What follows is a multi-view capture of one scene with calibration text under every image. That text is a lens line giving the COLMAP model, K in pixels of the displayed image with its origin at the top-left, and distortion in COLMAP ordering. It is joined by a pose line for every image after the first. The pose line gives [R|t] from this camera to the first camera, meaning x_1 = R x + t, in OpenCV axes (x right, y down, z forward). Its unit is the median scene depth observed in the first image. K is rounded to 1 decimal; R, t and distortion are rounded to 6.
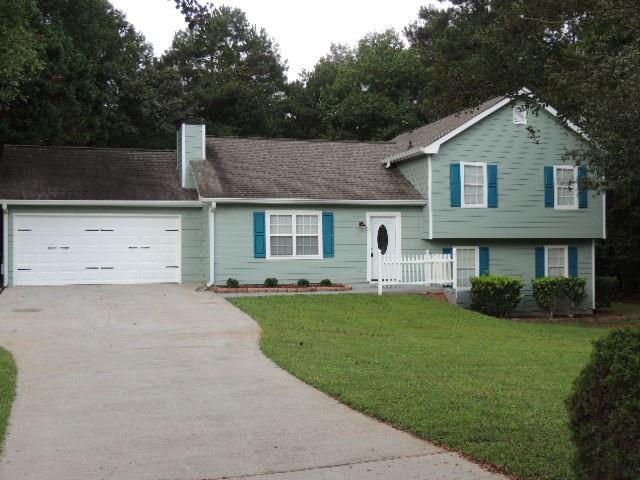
lens RADIAL K [[731.7, 0, 320.0], [0, 731.7, 240.0], [0, 0, 1]] dist [-0.018705, -0.002412]
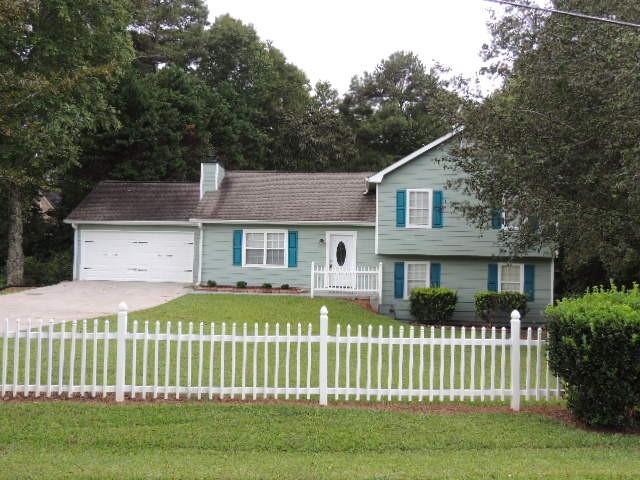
lens RADIAL K [[667.9, 0, 320.0], [0, 667.9, 240.0], [0, 0, 1]] dist [0.008396, -0.000171]
pose [[0.915951, 0.015190, -0.401003, 0.501755], [-0.023271, 0.999612, -0.015289, -0.005896], [0.400615, 0.023336, 0.915949, -0.029093]]
